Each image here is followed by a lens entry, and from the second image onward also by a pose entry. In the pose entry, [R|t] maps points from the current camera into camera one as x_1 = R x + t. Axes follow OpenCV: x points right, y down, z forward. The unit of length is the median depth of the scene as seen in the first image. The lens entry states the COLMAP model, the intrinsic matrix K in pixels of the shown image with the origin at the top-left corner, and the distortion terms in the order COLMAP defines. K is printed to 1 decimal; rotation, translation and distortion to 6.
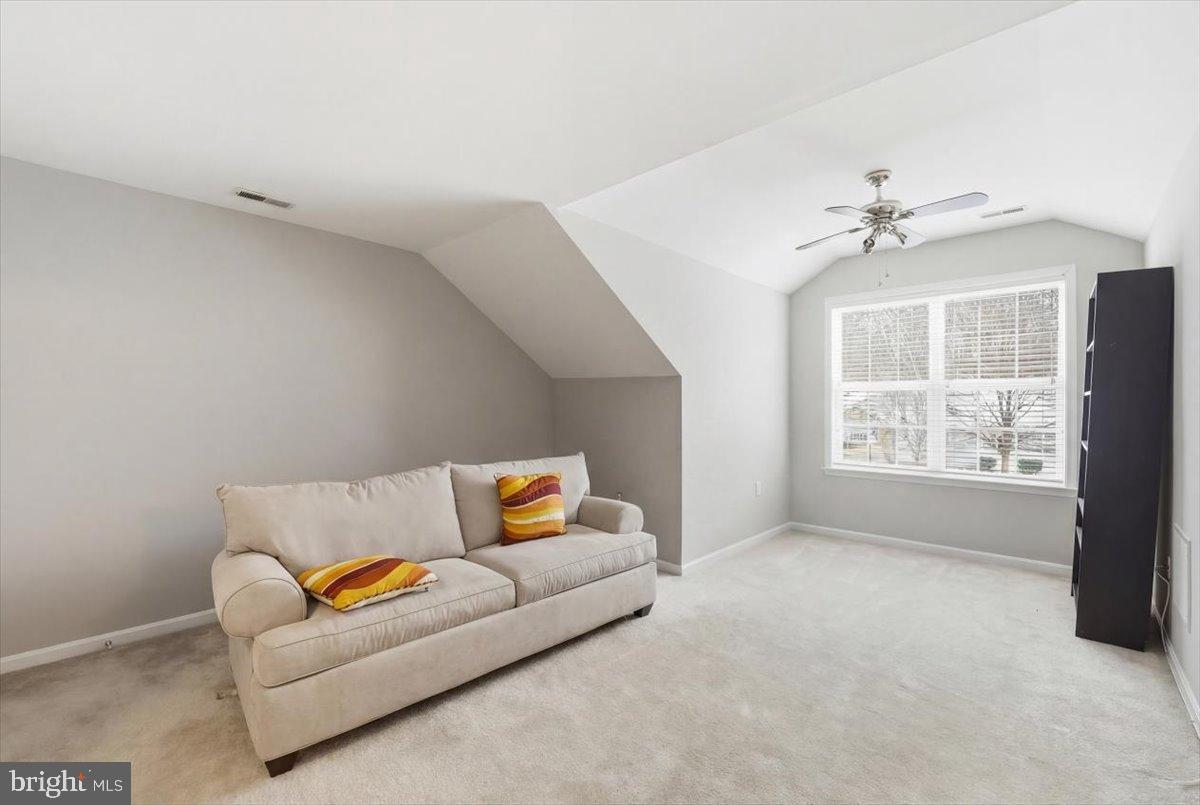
lens RADIAL K [[502.6, 0, 600.0], [0, 502.6, 402.5], [0, 0, 1]] dist [0.000096, -0.000300]
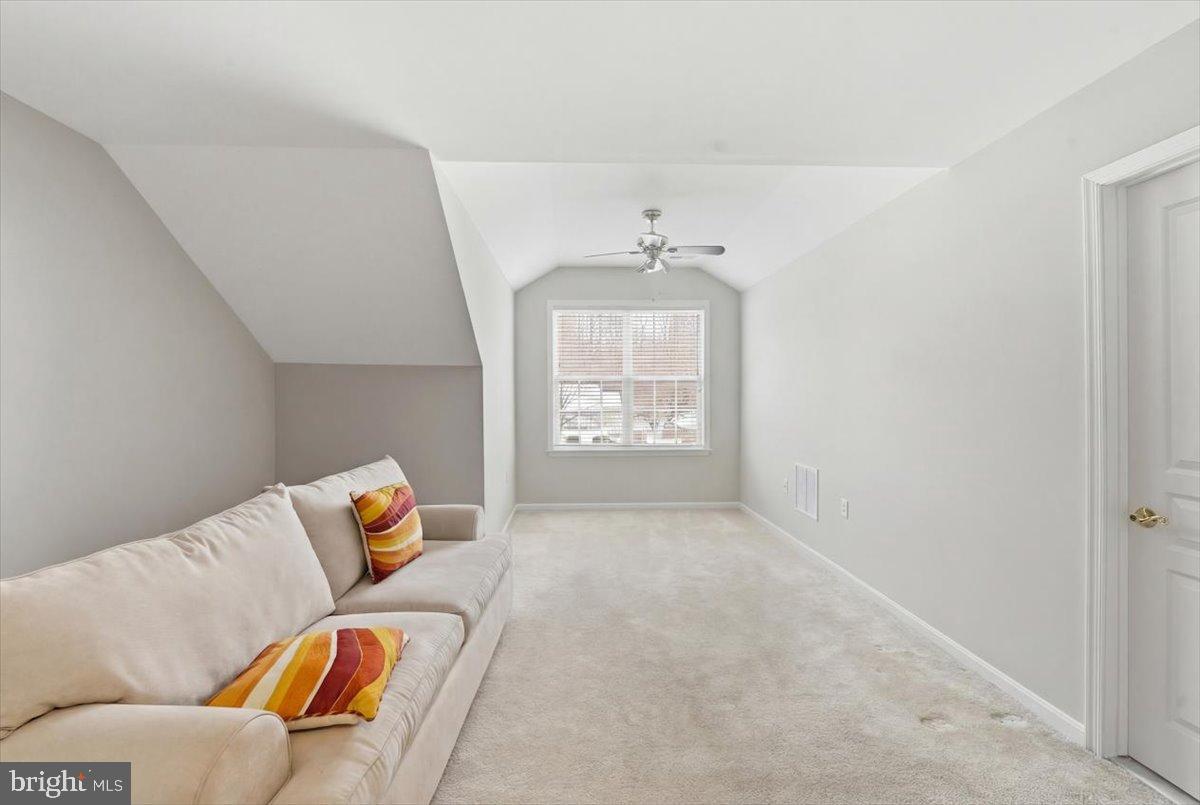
lens RADIAL K [[502.6, 0, 600.0], [0, 502.6, 402.5], [0, 0, 1]] dist [0.000096, -0.000300]
pose [[0.714586, -0.019594, 0.699273, -0.462661], [0.006570, 0.999752, 0.021300, -0.005939], [-0.699517, -0.010626, 0.714537, 0.204098]]
